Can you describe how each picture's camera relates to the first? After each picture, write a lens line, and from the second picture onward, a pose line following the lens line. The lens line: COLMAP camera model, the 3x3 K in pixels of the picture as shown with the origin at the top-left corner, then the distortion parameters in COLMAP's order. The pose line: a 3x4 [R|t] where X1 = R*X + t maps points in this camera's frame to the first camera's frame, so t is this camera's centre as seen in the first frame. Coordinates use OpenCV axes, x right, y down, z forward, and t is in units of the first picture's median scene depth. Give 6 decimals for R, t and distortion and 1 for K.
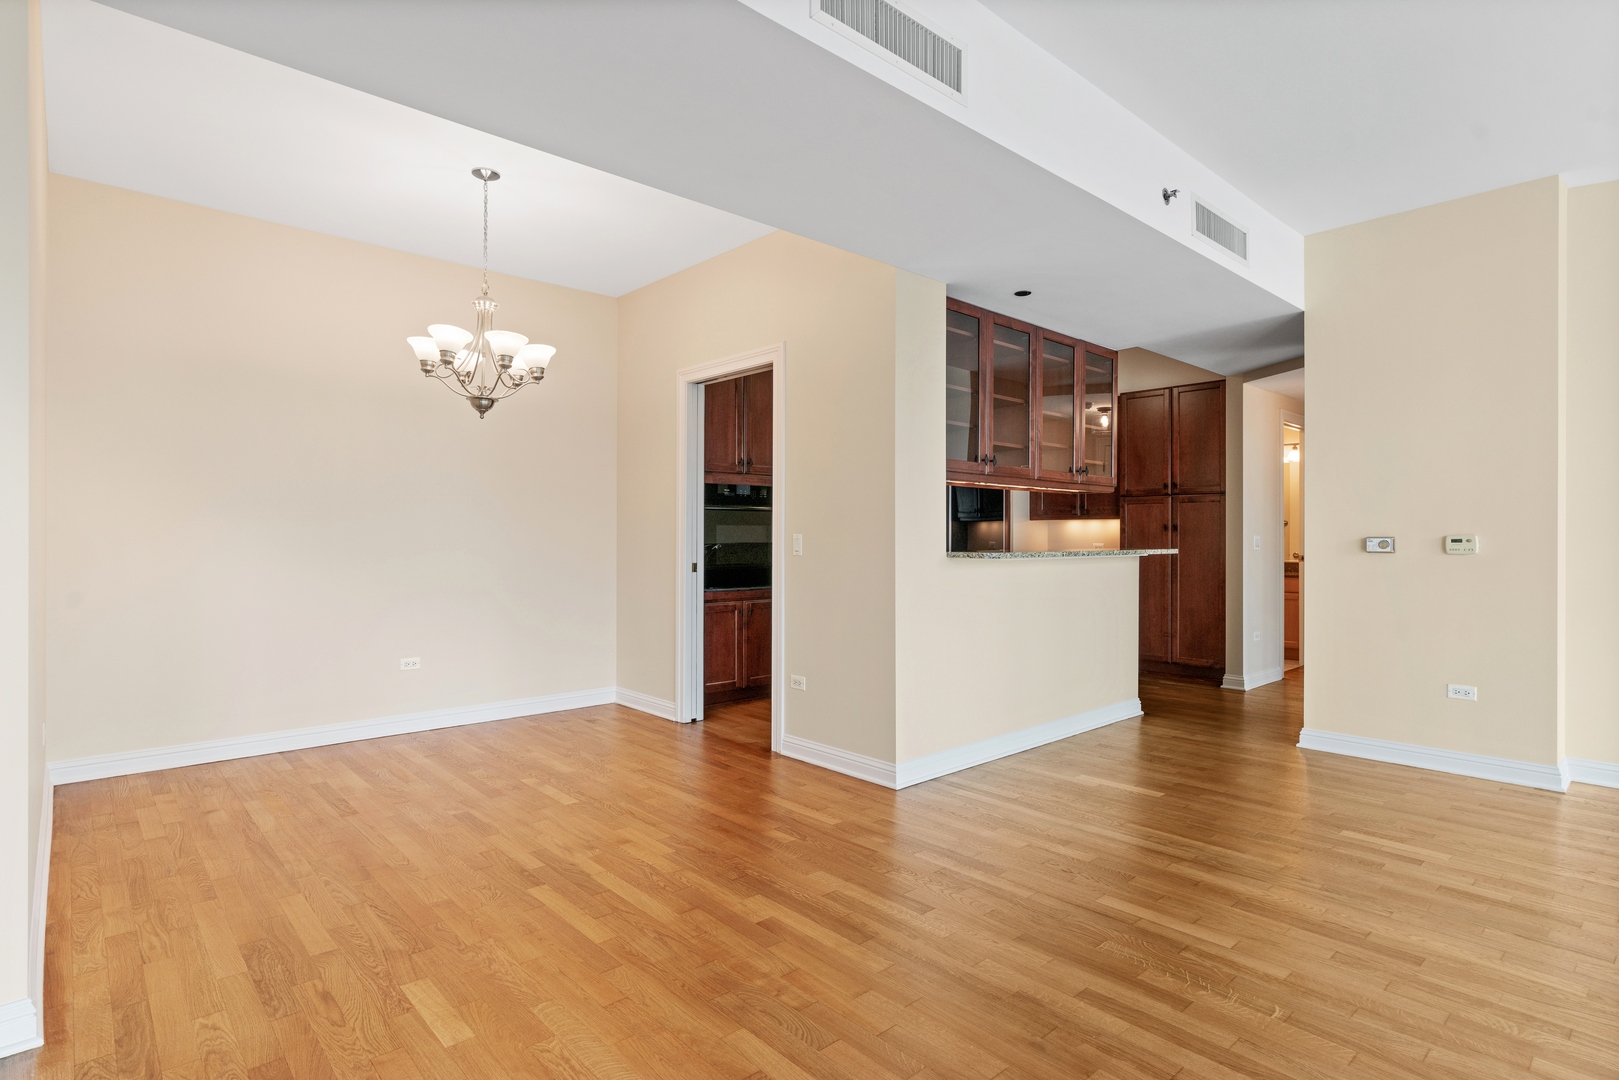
lens RADIAL K [[811.0, 0, 802.9], [0, 811.0, 534.2], [0, 0, 1]] dist [0.003896, -0.000602]
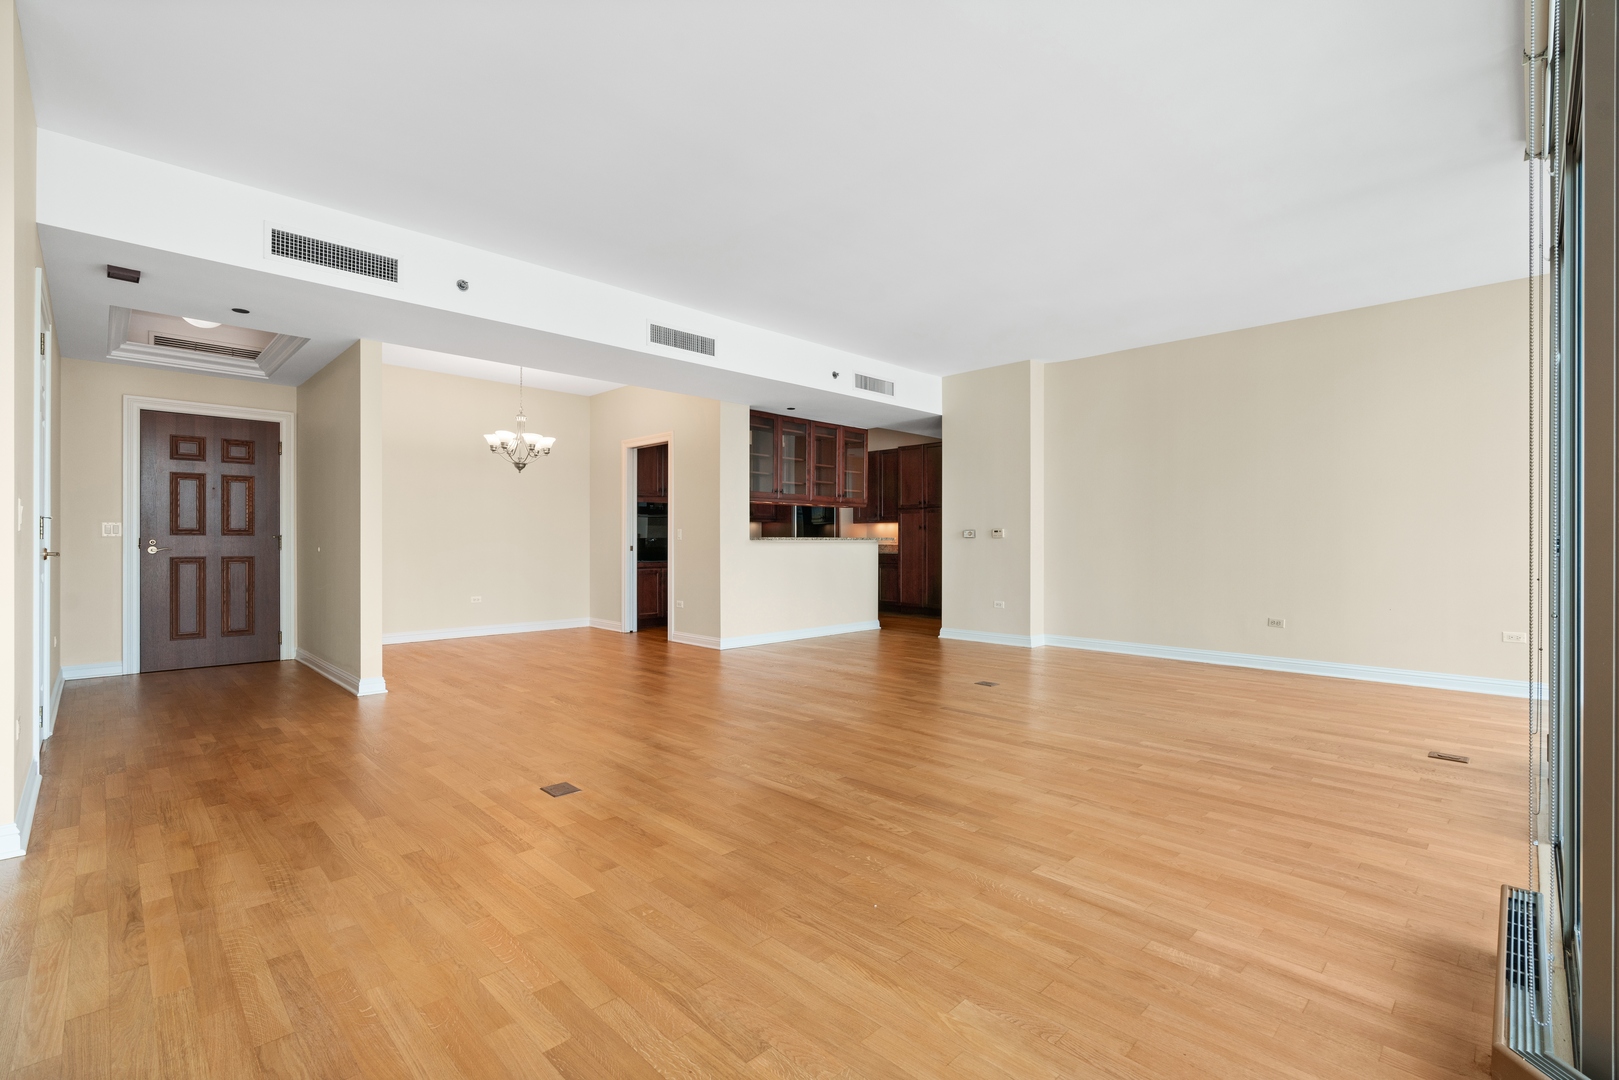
lens RADIAL K [[736.2, 0, 804.0], [0, 736.2, 540.7], [0, 0, 1]] dist [-0.003317, 0.004509]
pose [[0.999333, -0.002211, 0.036446, 0.200891], [0.002181, 0.999997, 0.000878, 0.023409], [-0.036448, -0.000798, 0.999335, -0.695601]]
